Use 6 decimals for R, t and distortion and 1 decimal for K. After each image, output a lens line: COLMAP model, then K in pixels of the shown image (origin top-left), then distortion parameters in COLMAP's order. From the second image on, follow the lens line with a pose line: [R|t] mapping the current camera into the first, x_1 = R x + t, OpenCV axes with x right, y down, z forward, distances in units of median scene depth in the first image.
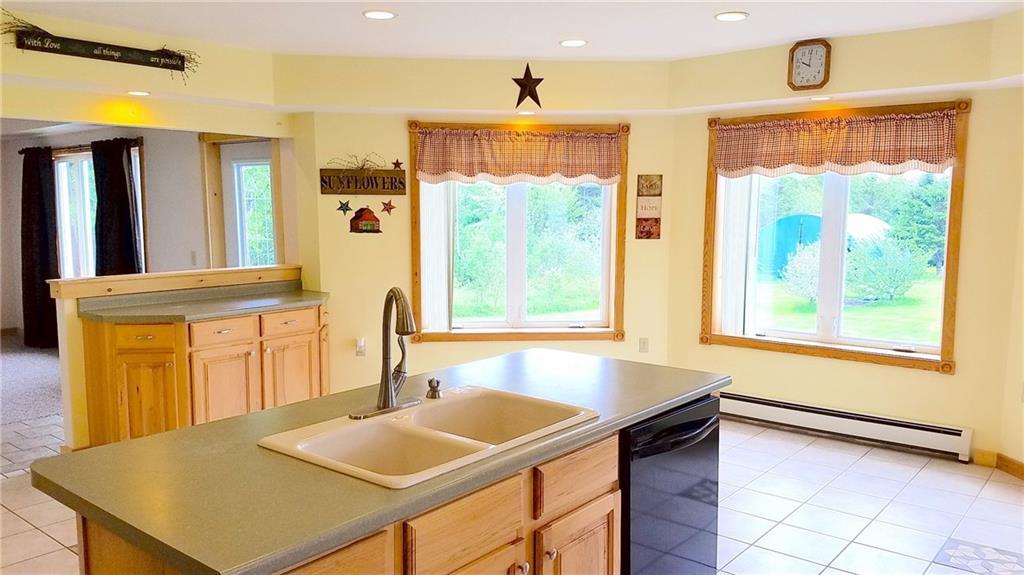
lens RADIAL K [[788.7, 0, 499.6], [0, 788.7, 319.3], [0, 0, 1]] dist [0.086992, -0.133007]
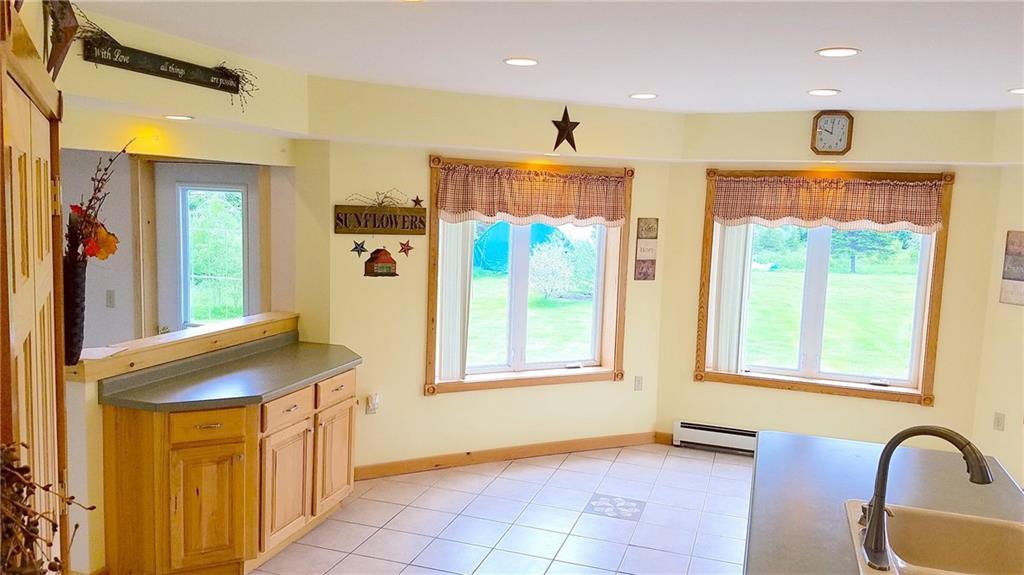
lens RADIAL K [[788.7, 0, 487.8], [0, 788.7, 297.0], [0, 0, 1]] dist [0.086992, -0.133007]
pose [[0.932843, -0.012997, 0.360048, -0.400131], [0.017532, 0.999803, -0.009332, -0.080041], [-0.359856, 0.015018, 0.932887, 0.131201]]
